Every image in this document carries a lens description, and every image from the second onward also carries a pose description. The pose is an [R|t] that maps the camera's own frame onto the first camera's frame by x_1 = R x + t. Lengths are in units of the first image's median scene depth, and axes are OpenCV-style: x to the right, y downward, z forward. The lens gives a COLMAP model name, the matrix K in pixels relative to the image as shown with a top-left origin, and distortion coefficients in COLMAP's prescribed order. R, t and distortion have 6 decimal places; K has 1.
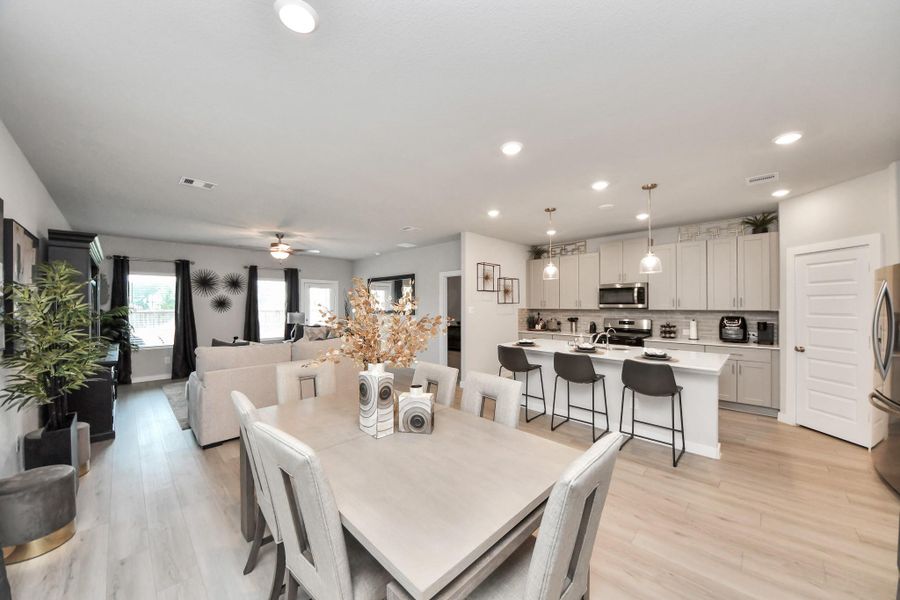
lens RADIAL K [[317.9, 0, 447.5], [0, 317.9, 305.3], [0, 0, 1]] dist [-0.004214, -0.001860]
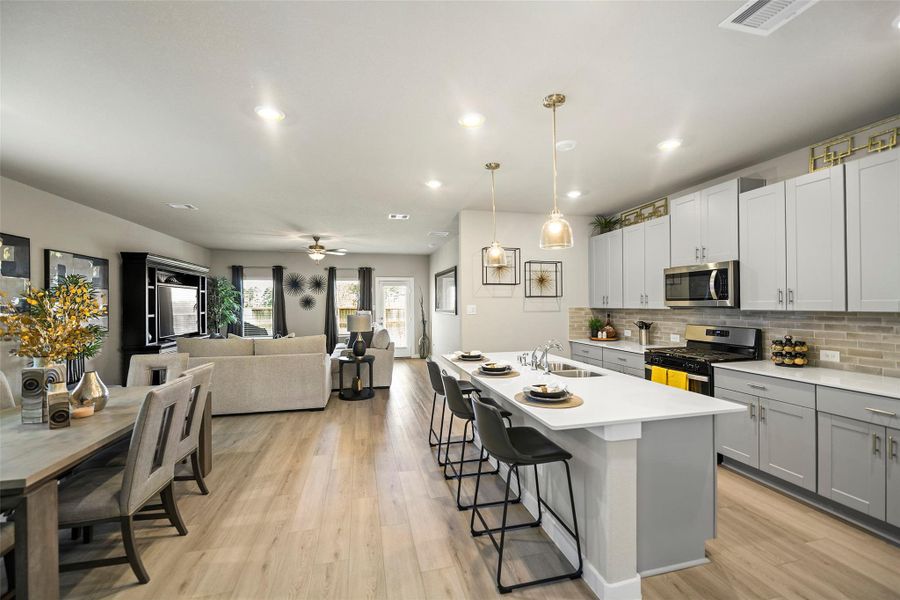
lens RADIAL K [[366.9, 0, 446.6], [0, 366.9, 308.1], [0, 0, 1]] dist [-0.000615, -0.000411]
pose [[0.841249, 0.005161, -0.540623, 0.499785], [0.001801, 0.999922, 0.012347, 0.001295], [0.540644, -0.011360, 0.841175, 0.188175]]
